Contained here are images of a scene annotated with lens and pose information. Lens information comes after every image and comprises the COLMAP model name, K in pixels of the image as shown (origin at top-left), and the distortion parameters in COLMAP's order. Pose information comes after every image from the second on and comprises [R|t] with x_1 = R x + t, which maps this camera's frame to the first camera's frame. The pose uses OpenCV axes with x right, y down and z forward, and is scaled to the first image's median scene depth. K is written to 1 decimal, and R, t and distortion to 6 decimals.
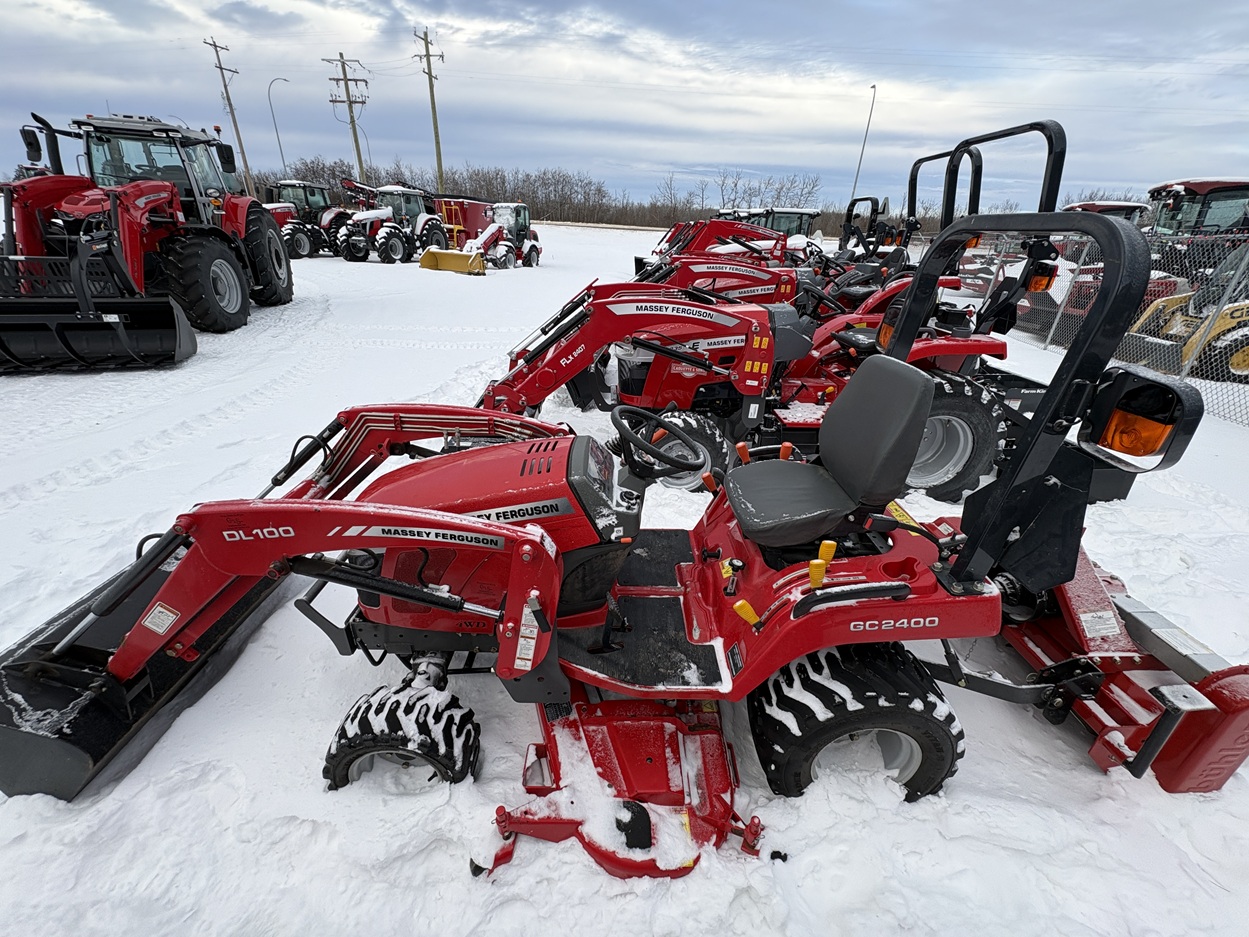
lens RADIAL K [[494.3, 0, 625.1], [0, 494.3, 466.4], [0, 0, 1]] dist [0.003076, 0.000062]
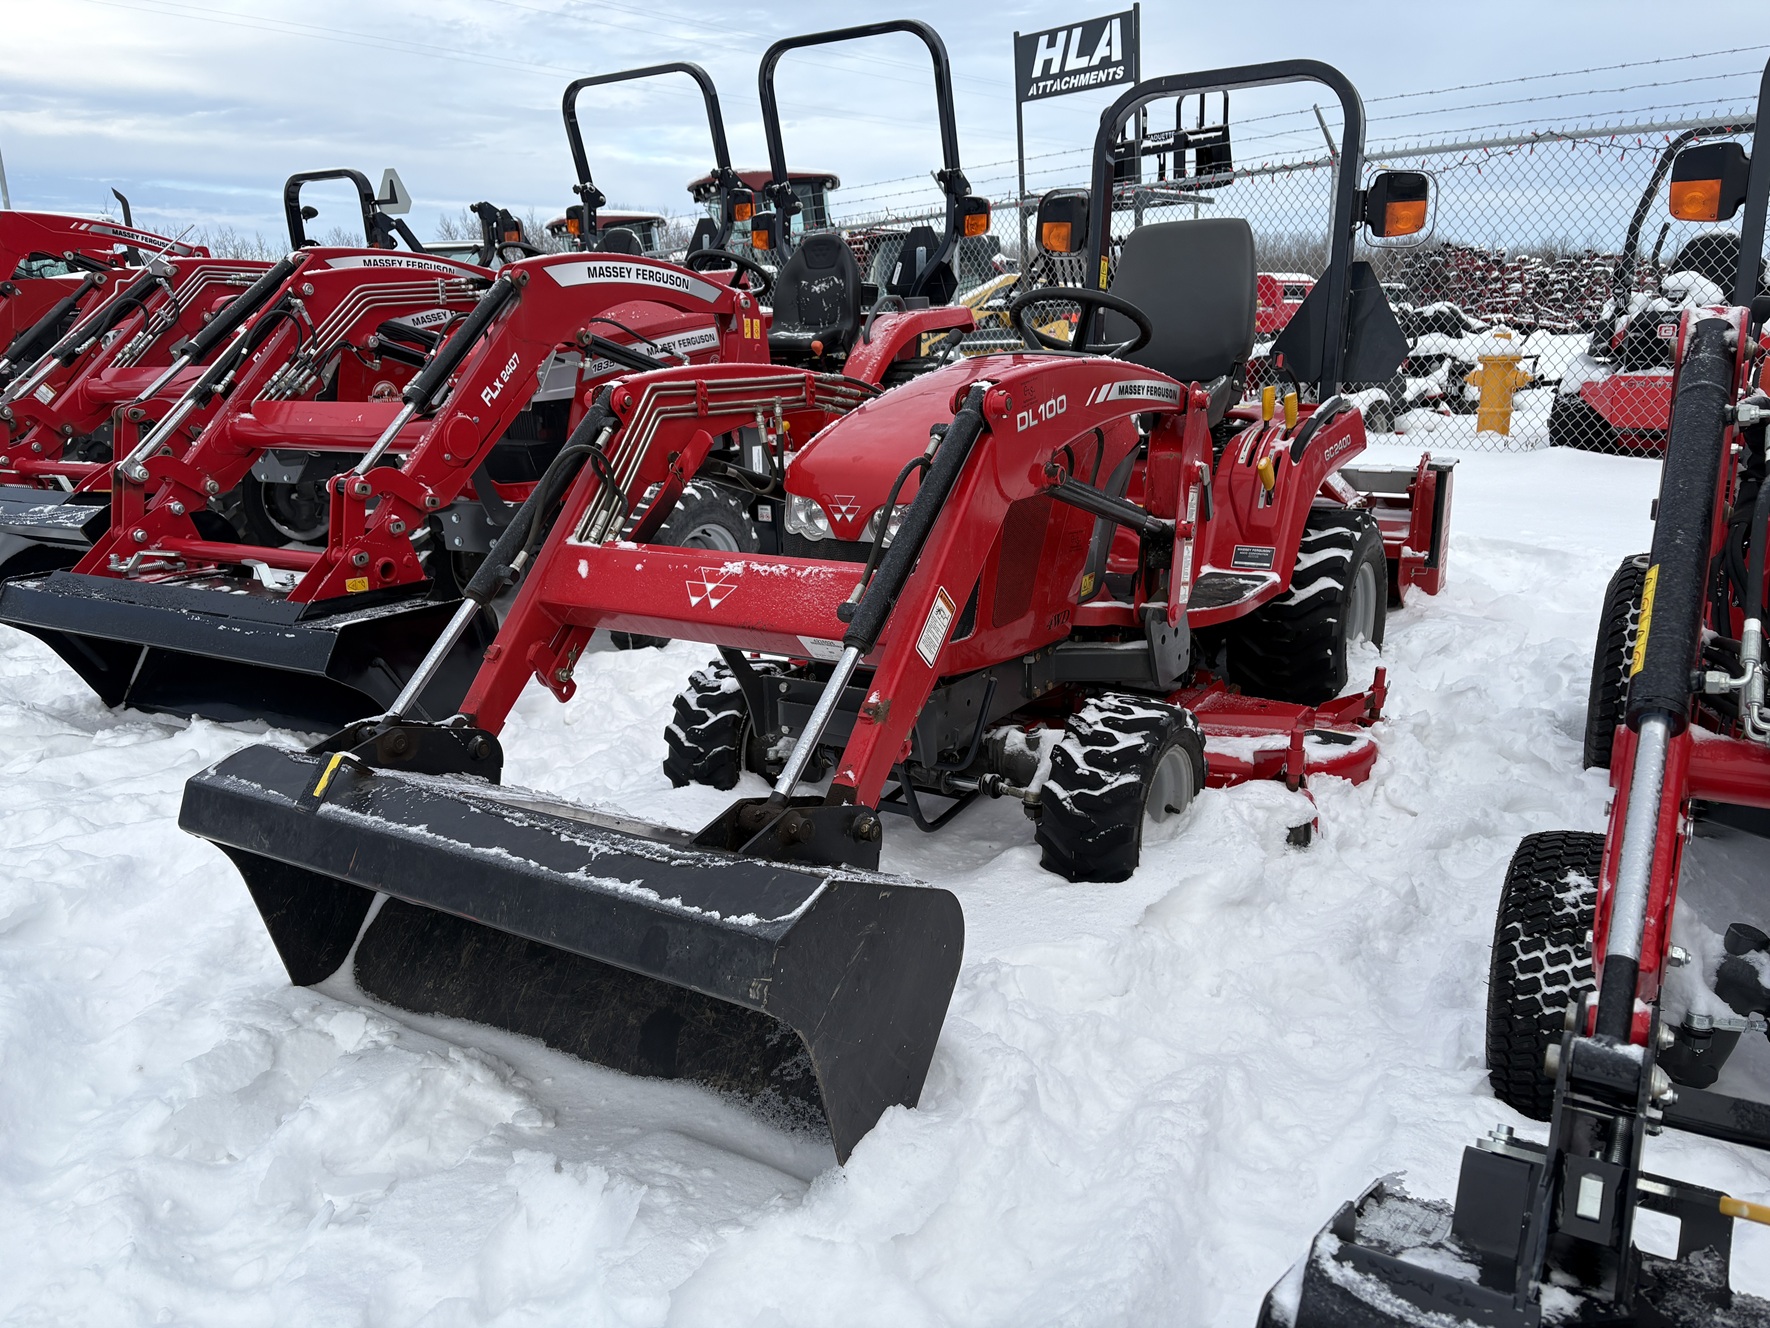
lens RADIAL K [[1324.7, 0, 888.3], [0, 1324.7, 655.2], [0, 0, 1]] dist [0.044900, -0.027097]
pose [[0.561478, -0.259364, 0.785794, -0.507104], [0.402194, 0.915435, 0.014773, 0.071813], [-0.723175, 0.307748, 0.618311, 0.035690]]
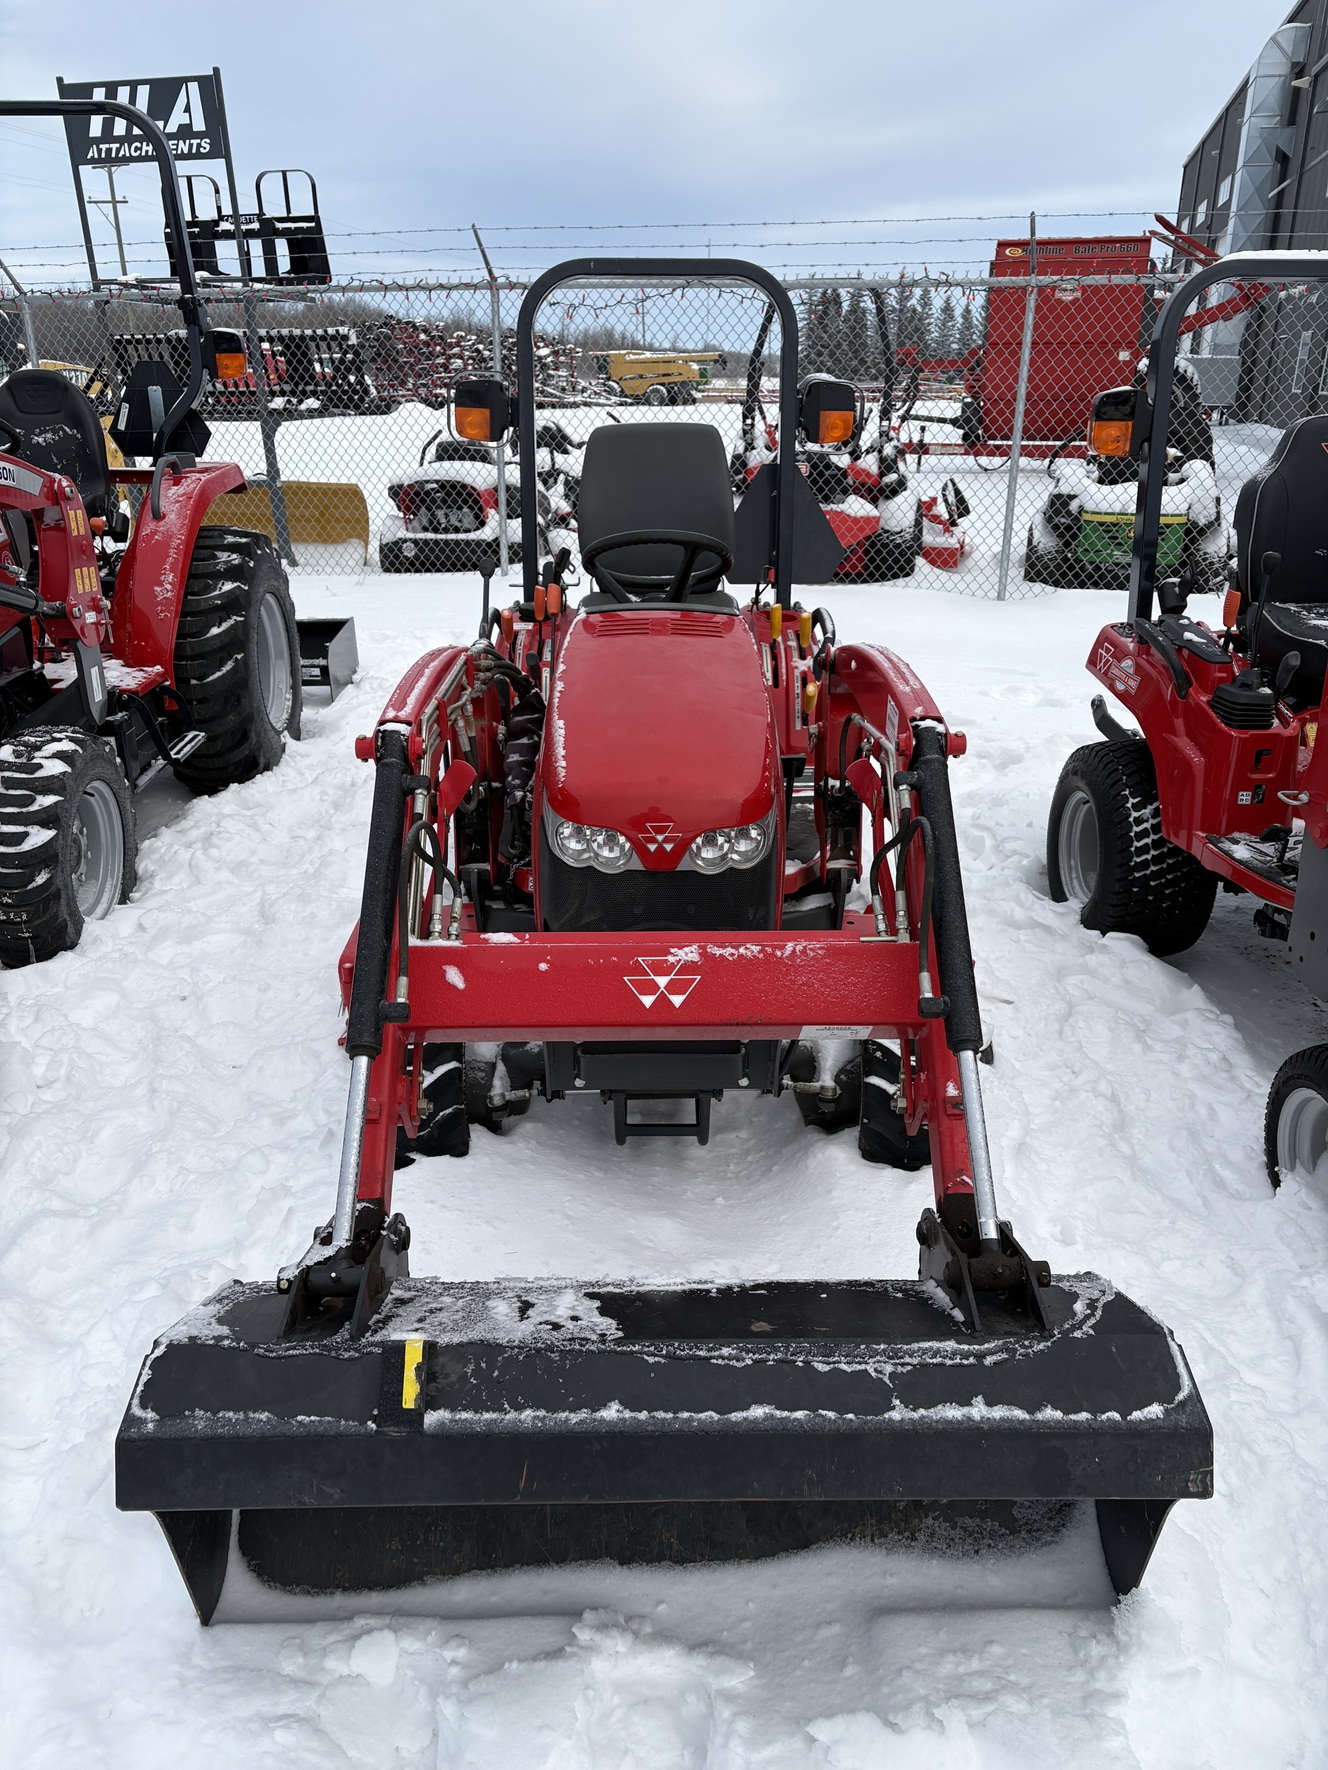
lens RADIAL K [[1325.5, 0, 664.0], [0, 1325.5, 885.0], [0, 0, 1]] dist [0.072741, -0.086685]
pose [[0.013650, -0.400452, 0.916216, -0.540665], [0.430671, 0.829307, 0.356051, -0.345440], [-0.902406, 0.389727, 0.183783, 0.523622]]
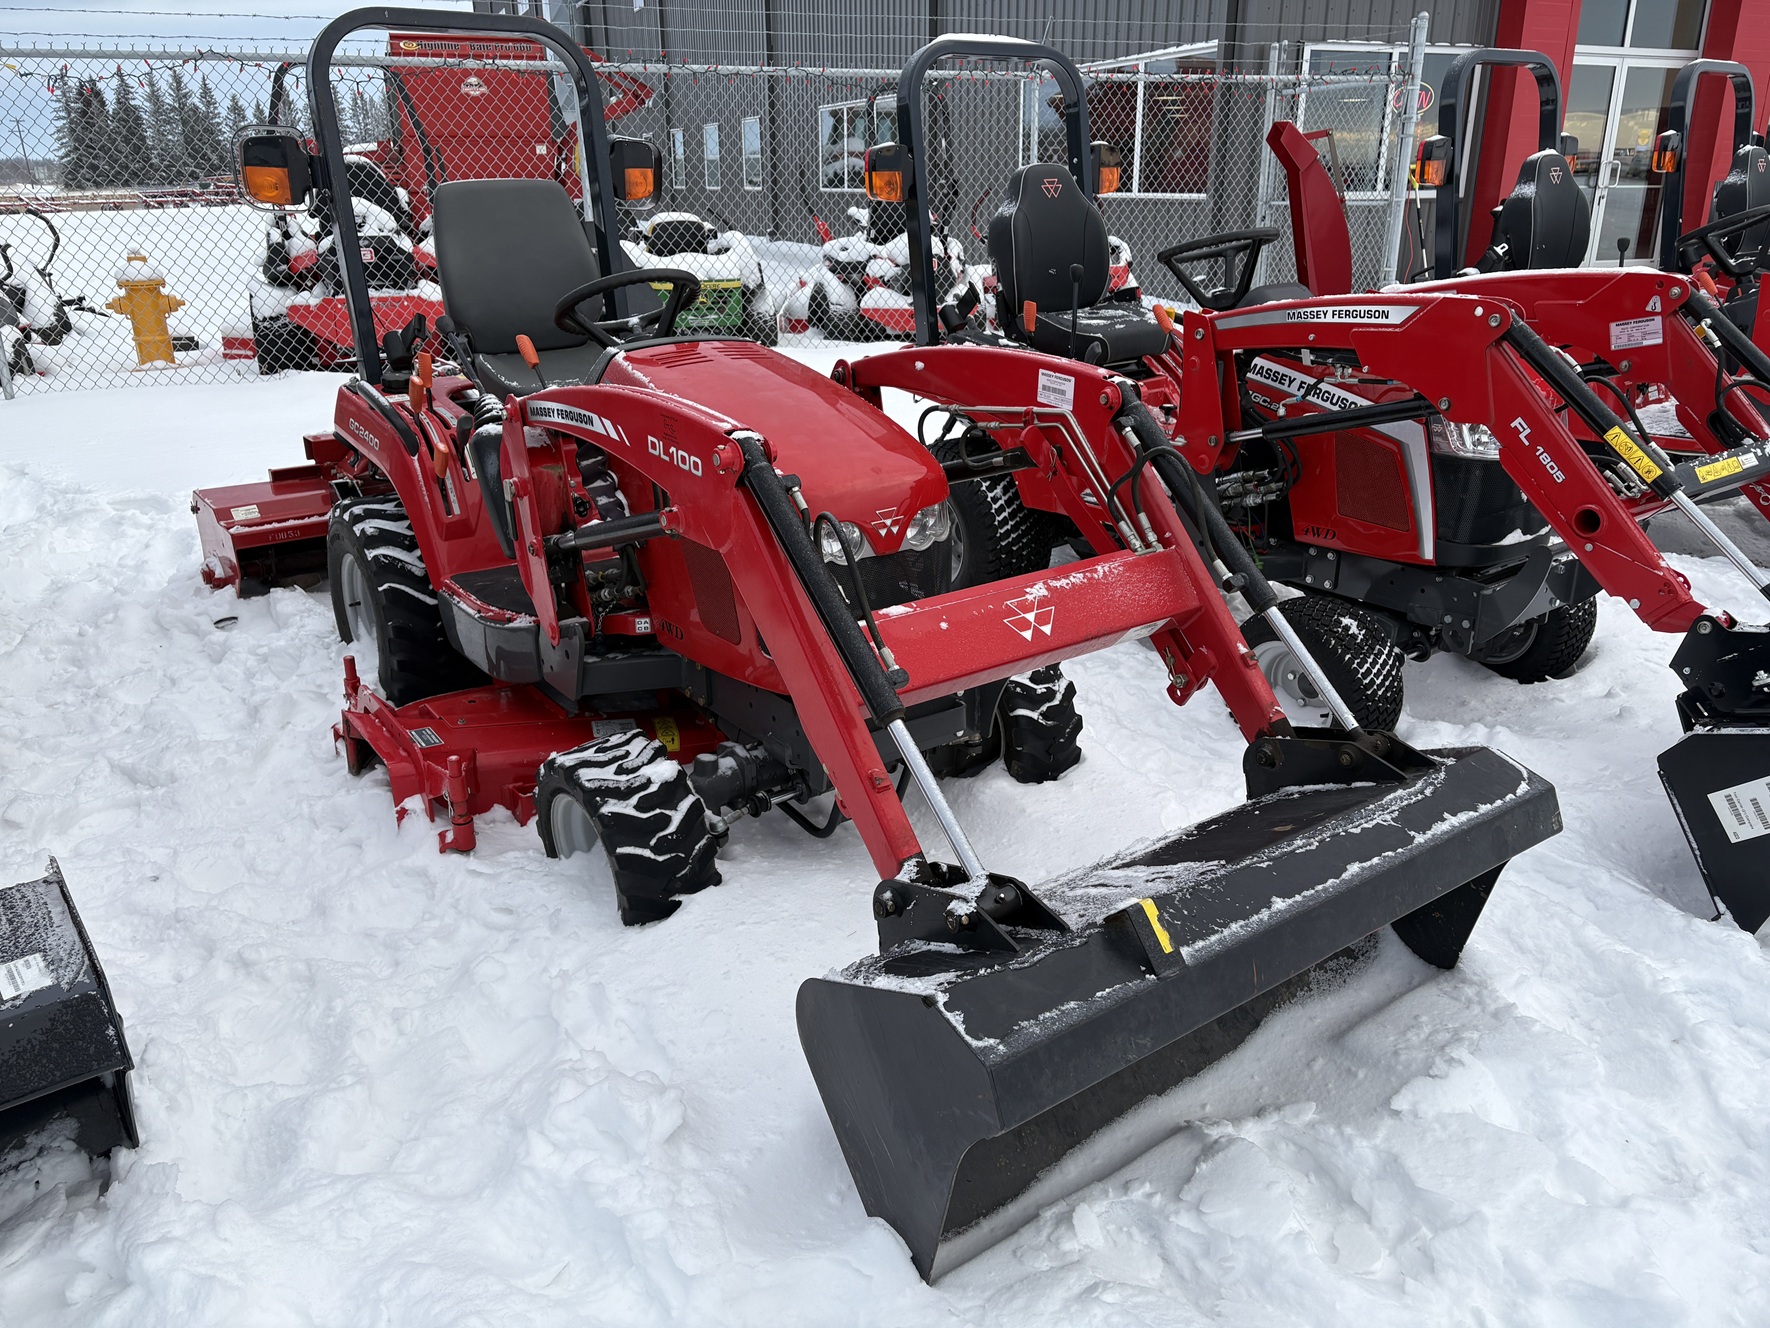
lens RADIAL K [[1312.3, 0, 900.1], [0, 1312.3, 657.1], [0, 0, 1]] dist [0.083694, -0.097531]
pose [[-0.573956, -0.317523, 0.754820, -0.473610], [0.340570, 0.745707, 0.572655, -0.545461], [-0.744706, 0.585748, -0.319864, 1.073981]]
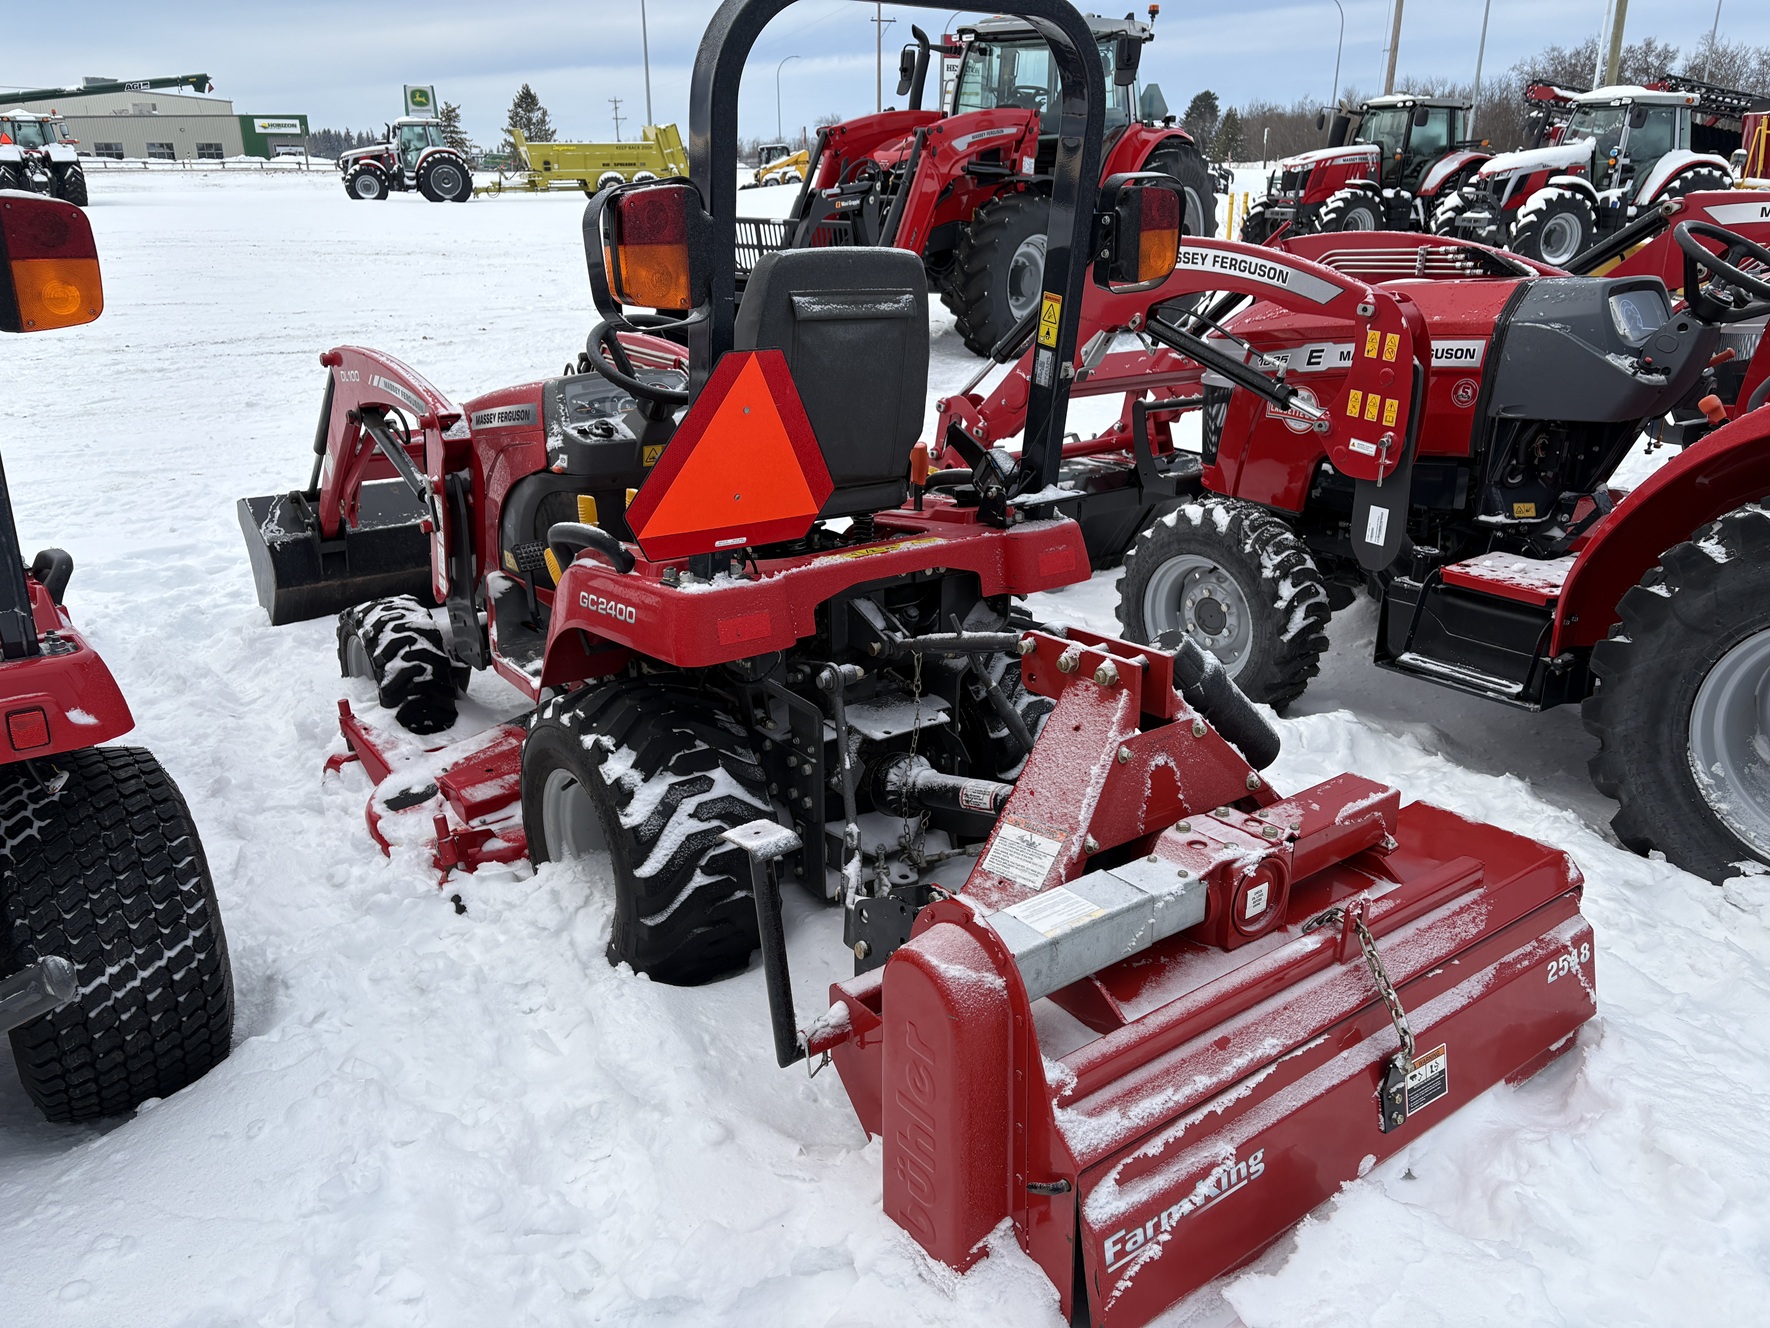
lens RADIAL K [[1324.7, 0, 888.3], [0, 1324.7, 655.2], [0, 0, 1]] dist [0.044900, -0.027097]
pose [[0.583972, 0.243315, -0.774451, 0.512548], [-0.339493, 0.939789, 0.039267, 0.043564], [0.737375, 0.239990, 0.631414, 0.042927]]
